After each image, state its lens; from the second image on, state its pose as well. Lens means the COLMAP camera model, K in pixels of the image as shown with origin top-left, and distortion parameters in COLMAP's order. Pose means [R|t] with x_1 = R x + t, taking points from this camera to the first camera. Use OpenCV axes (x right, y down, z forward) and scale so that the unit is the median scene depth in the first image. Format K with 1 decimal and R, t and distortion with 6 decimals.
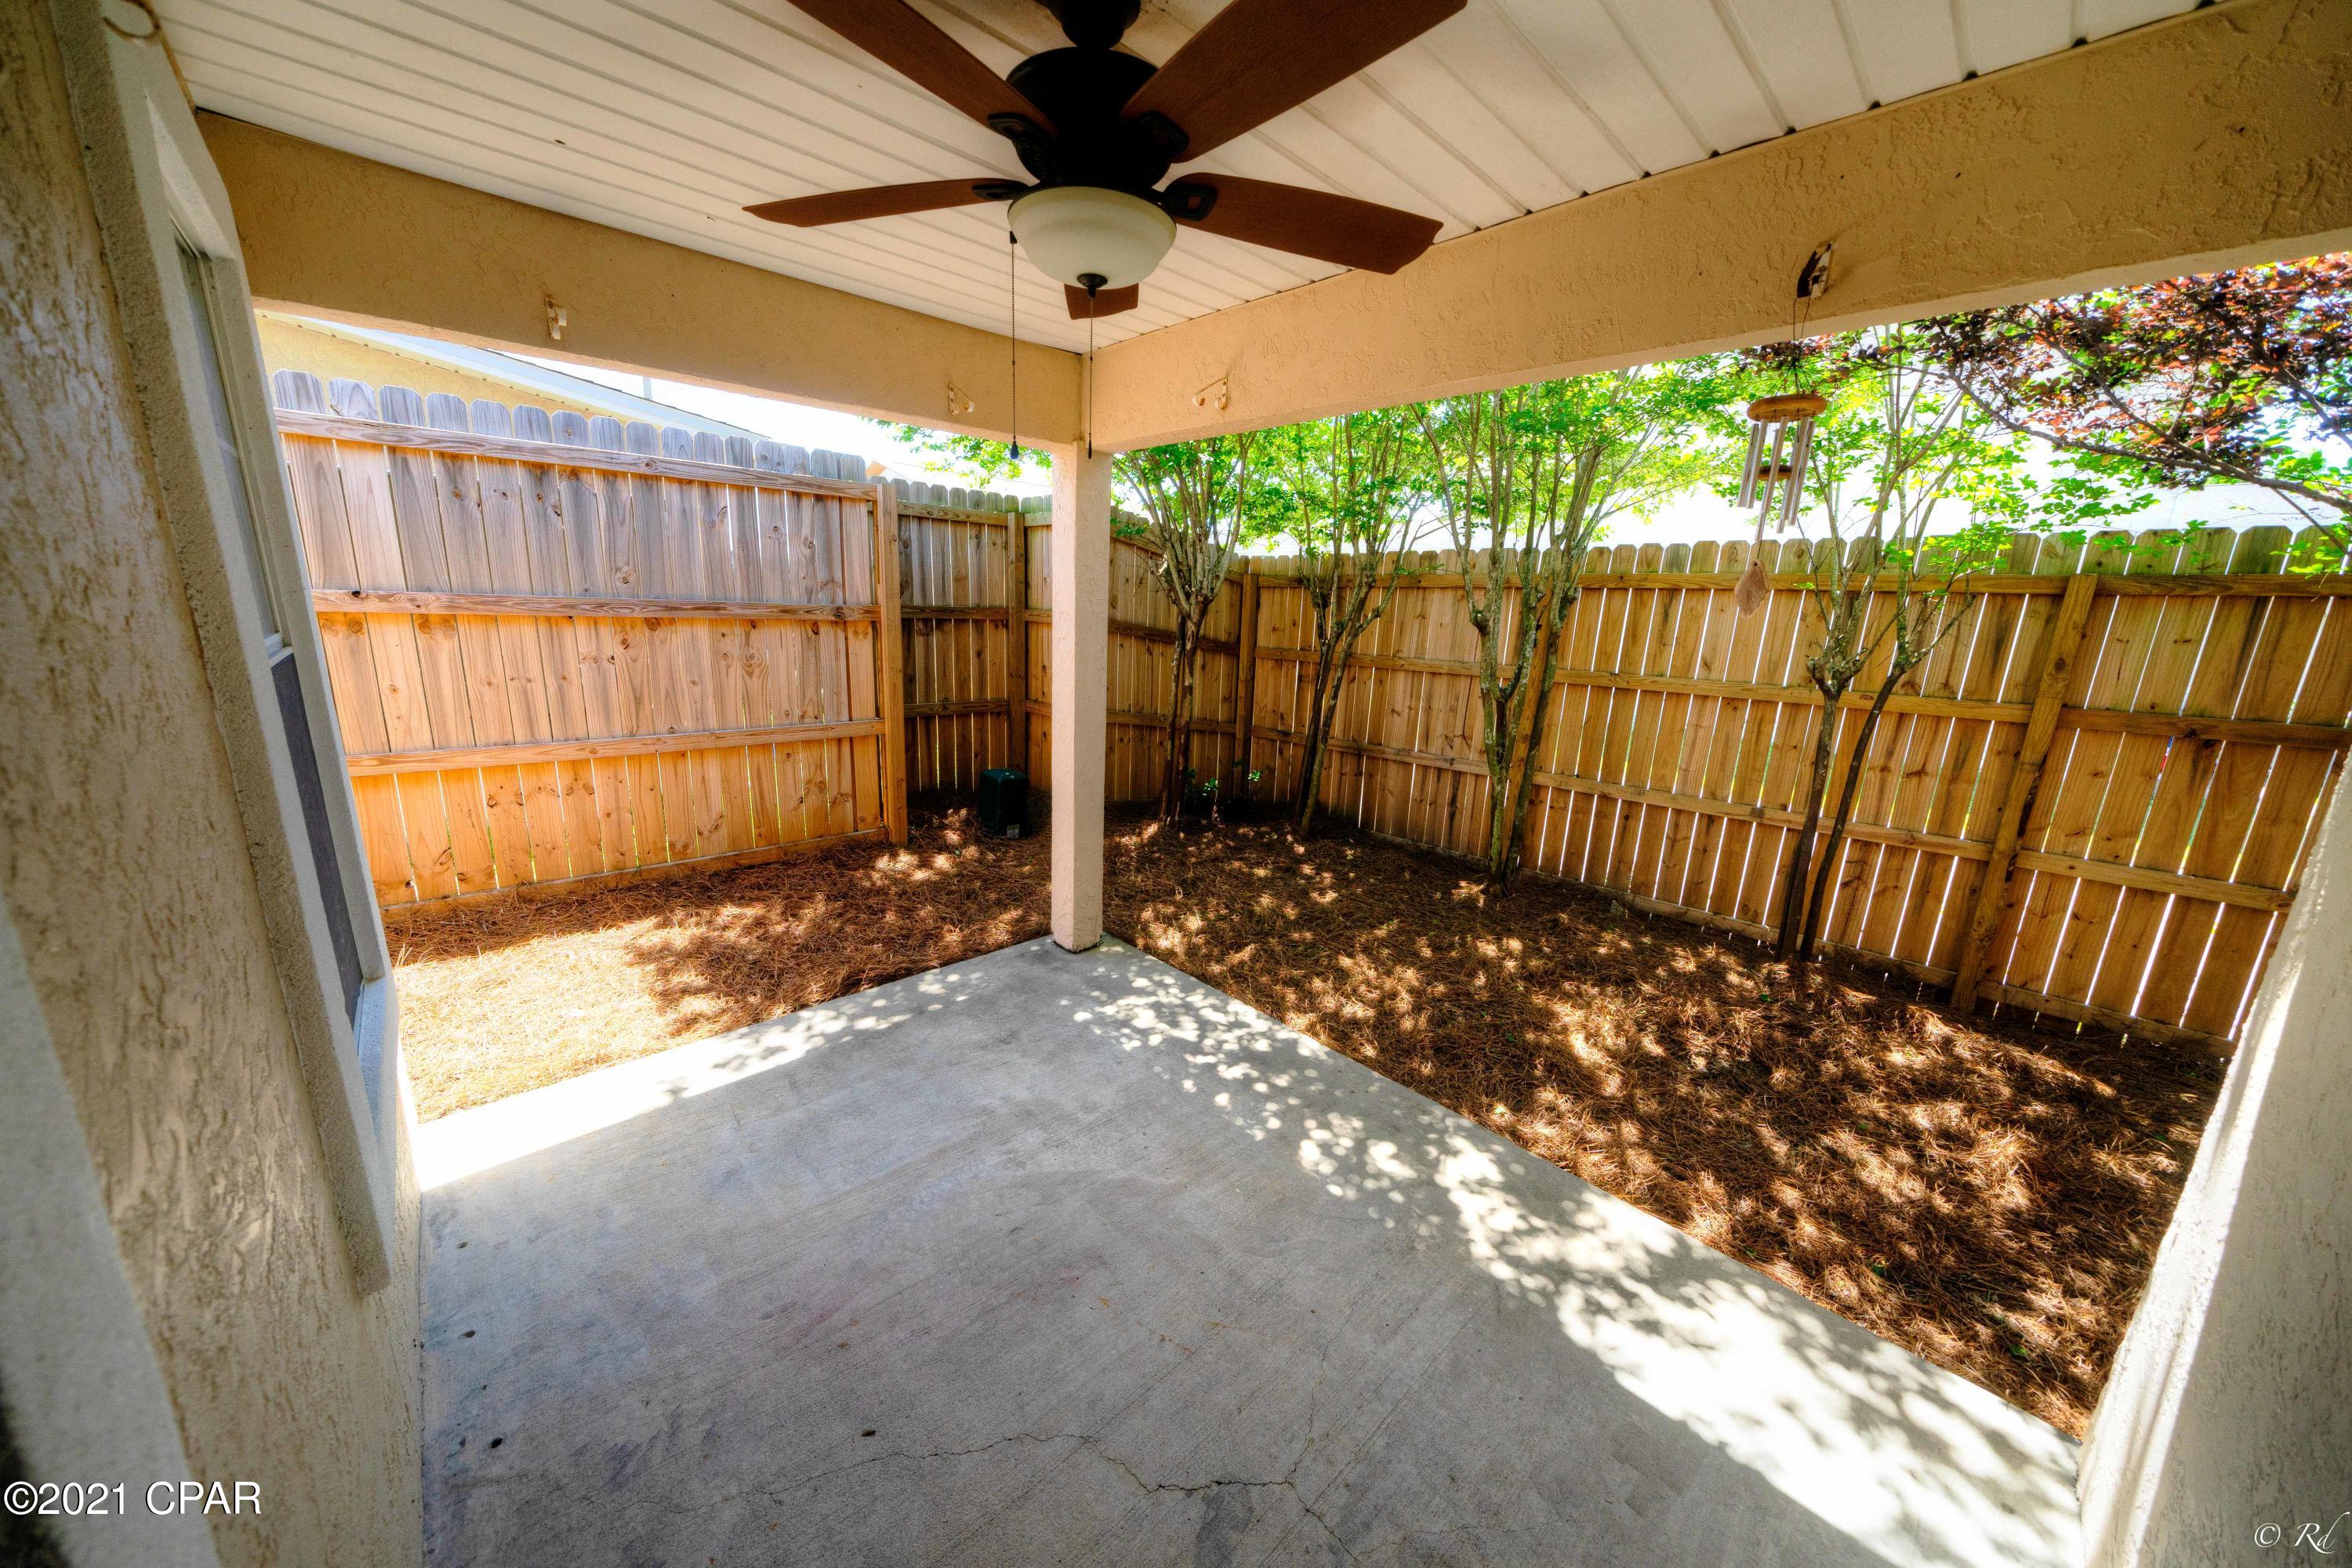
lens RADIAL K [[800.9, 0, 1180.6], [0, 800.9, 787.5], [0, 0, 1]] dist [-0.001749, -0.000159]
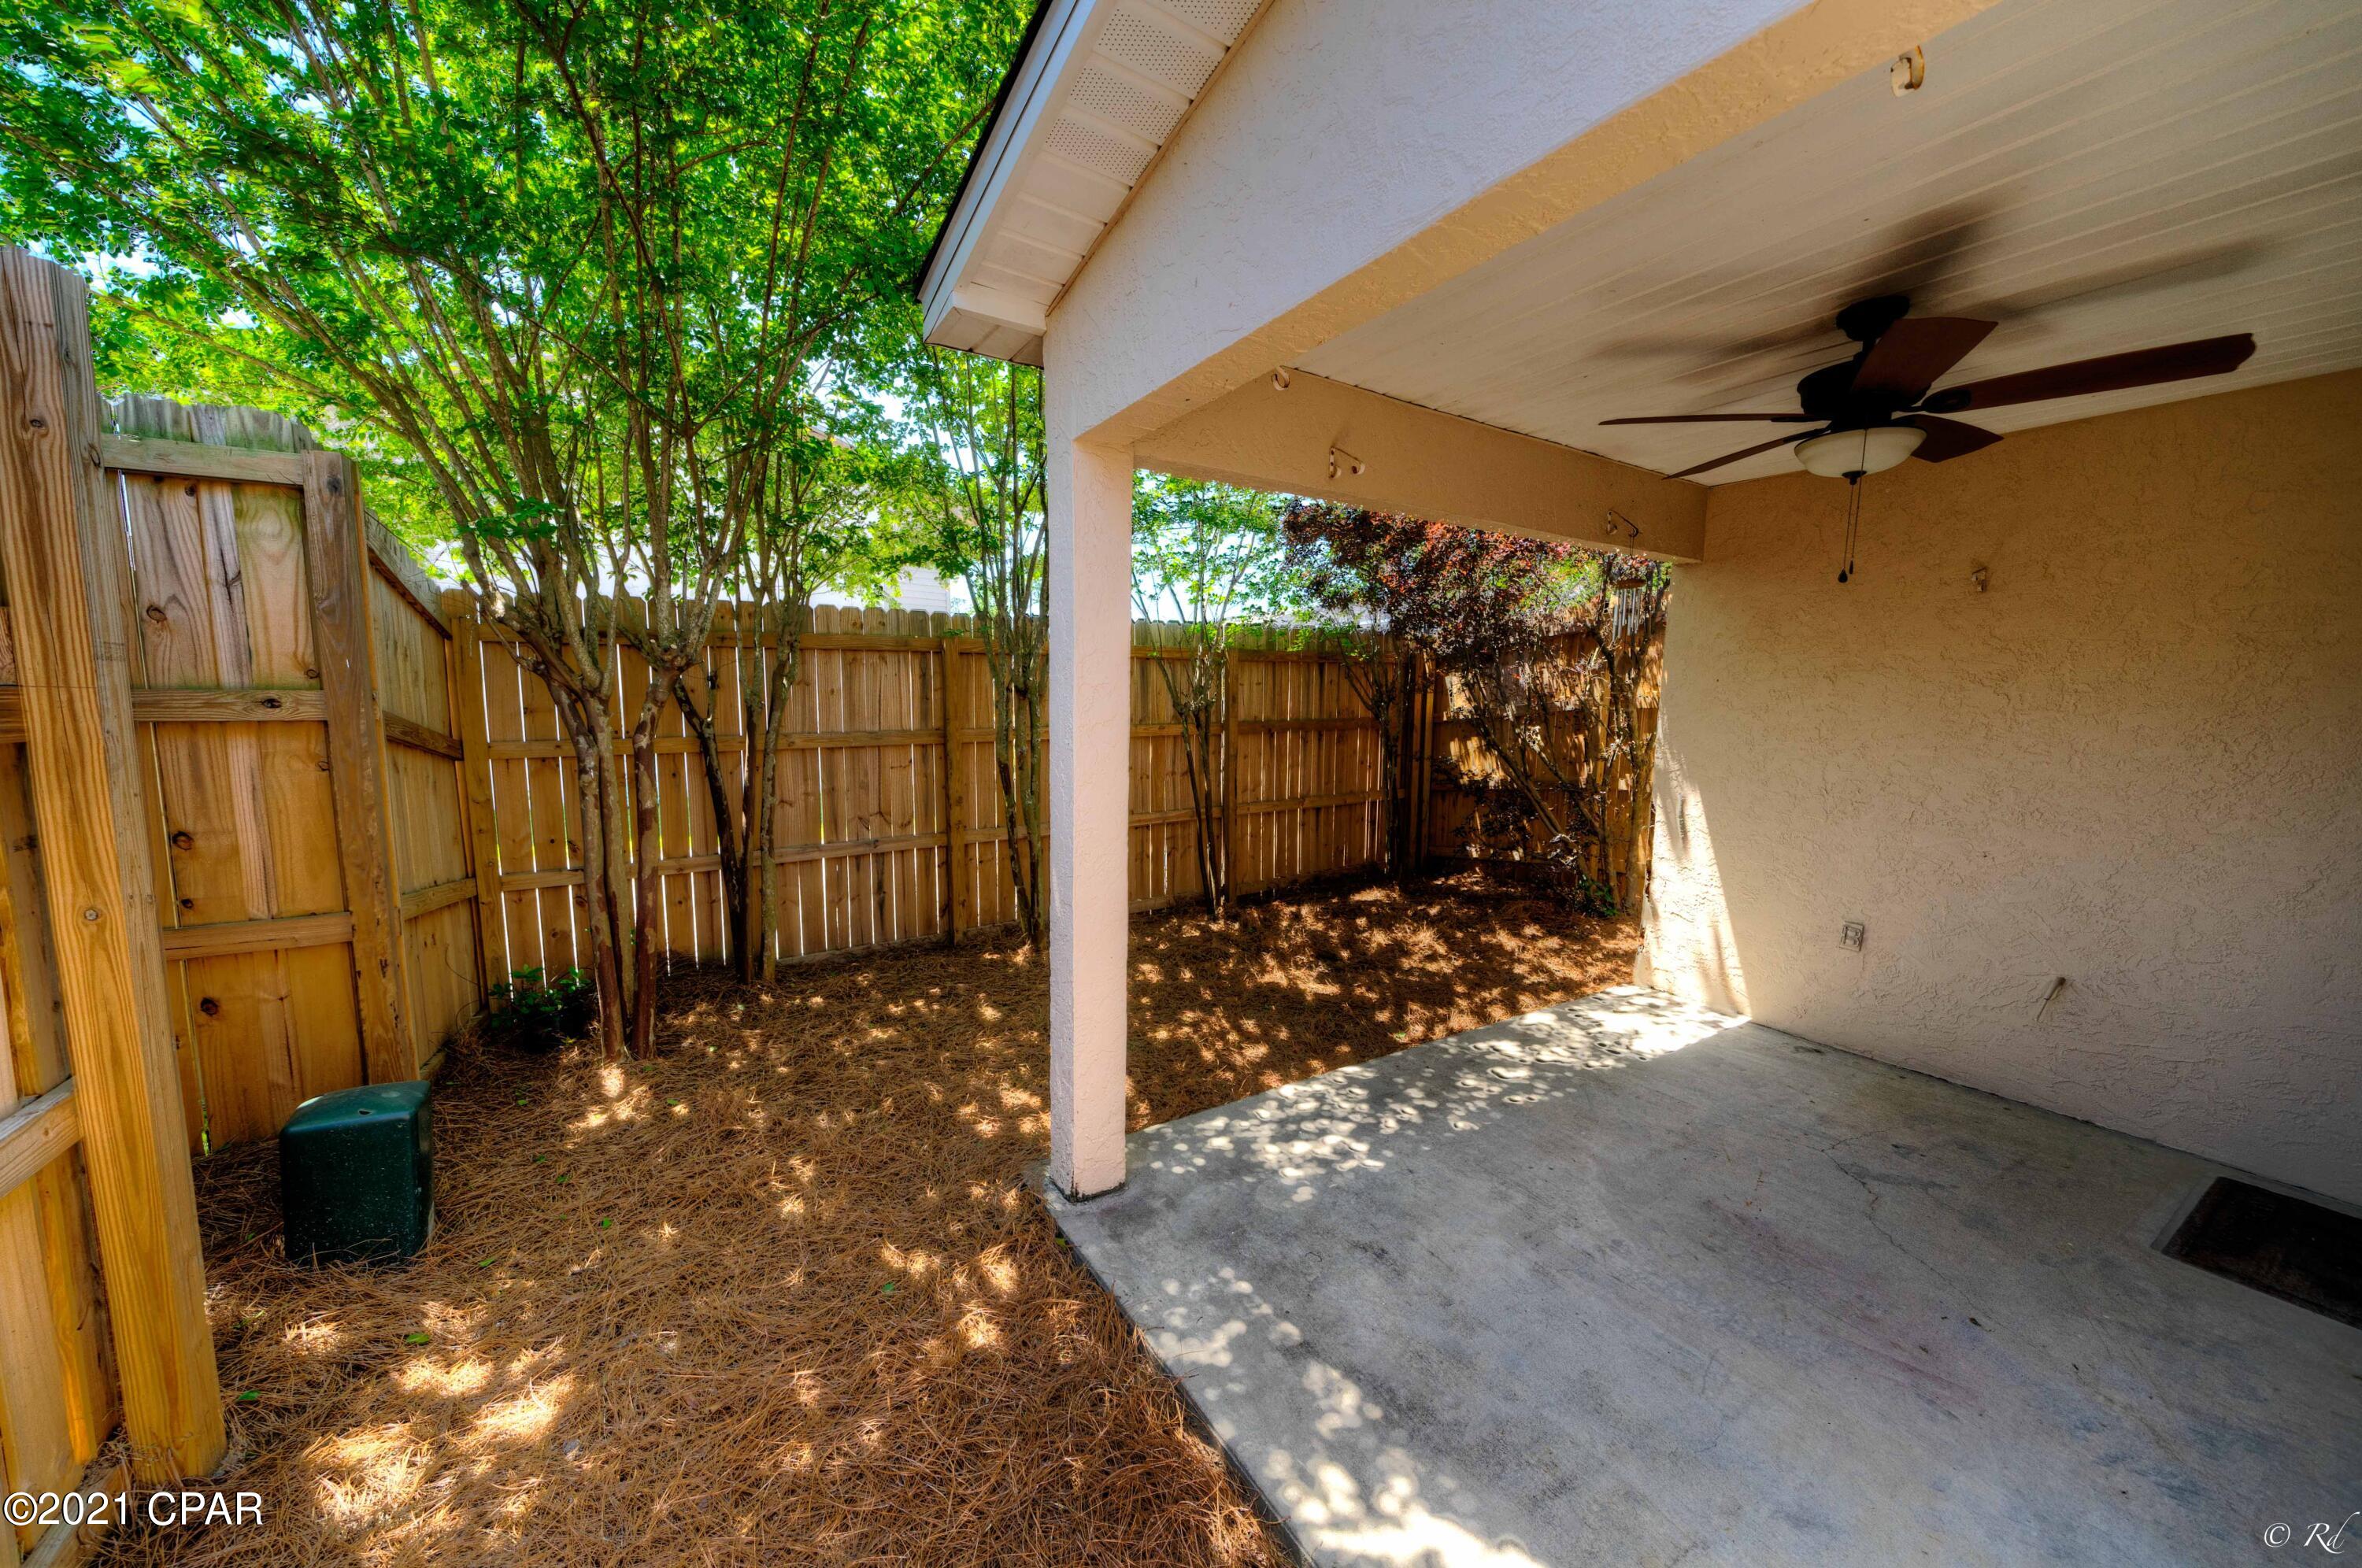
lens RADIAL K [[804.2, 0, 1185.6], [0, 804.2, 787.5], [0, 0, 1]] dist [-0.001749, -0.000159]
pose [[0.210586, -0.151259, 0.965802, -0.864018], [0.216860, 0.970569, 0.104721, -0.217374], [-0.953218, 0.187391, 0.237190, 0.849049]]
